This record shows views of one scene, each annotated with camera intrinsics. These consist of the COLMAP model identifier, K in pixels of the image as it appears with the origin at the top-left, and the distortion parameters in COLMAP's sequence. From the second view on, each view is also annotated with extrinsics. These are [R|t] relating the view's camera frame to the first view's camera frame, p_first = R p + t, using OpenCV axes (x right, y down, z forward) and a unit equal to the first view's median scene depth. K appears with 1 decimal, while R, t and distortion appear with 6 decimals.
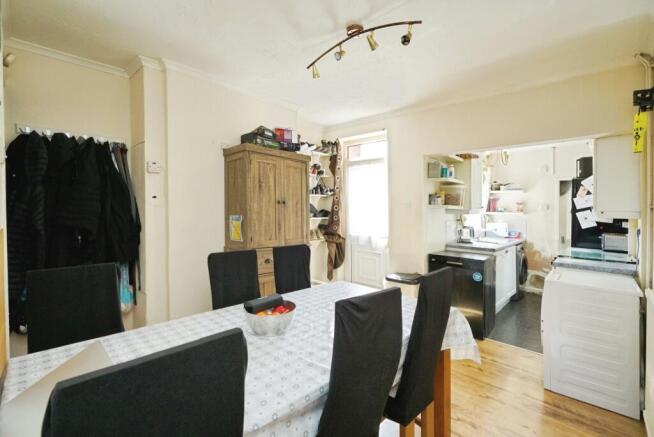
lens RADIAL K [[298.5, 0, 332.5], [0, 298.5, 198.7], [0, 0, 1]] dist [0.003028, 0.000133]
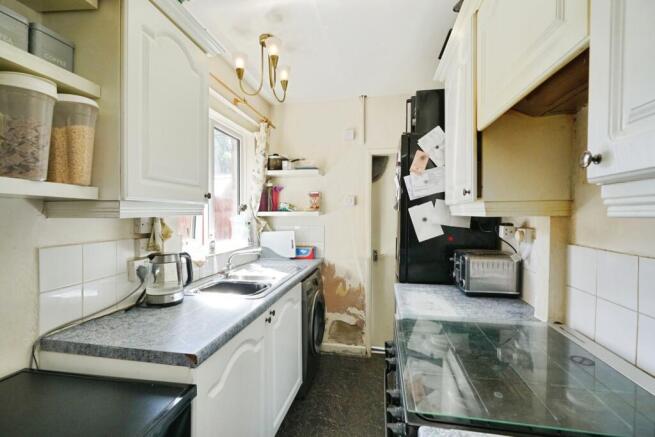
lens RADIAL K [[298.9, 0, 327.1], [0, 298.9, 223.0], [0, 0, 1]] dist [0.003028, 0.000133]
pose [[0.851689, -0.036421, 0.522780, 0.375680], [0.000748, 0.997665, 0.068287, 0.031195], [-0.524047, -0.057768, 0.849728, 0.543251]]
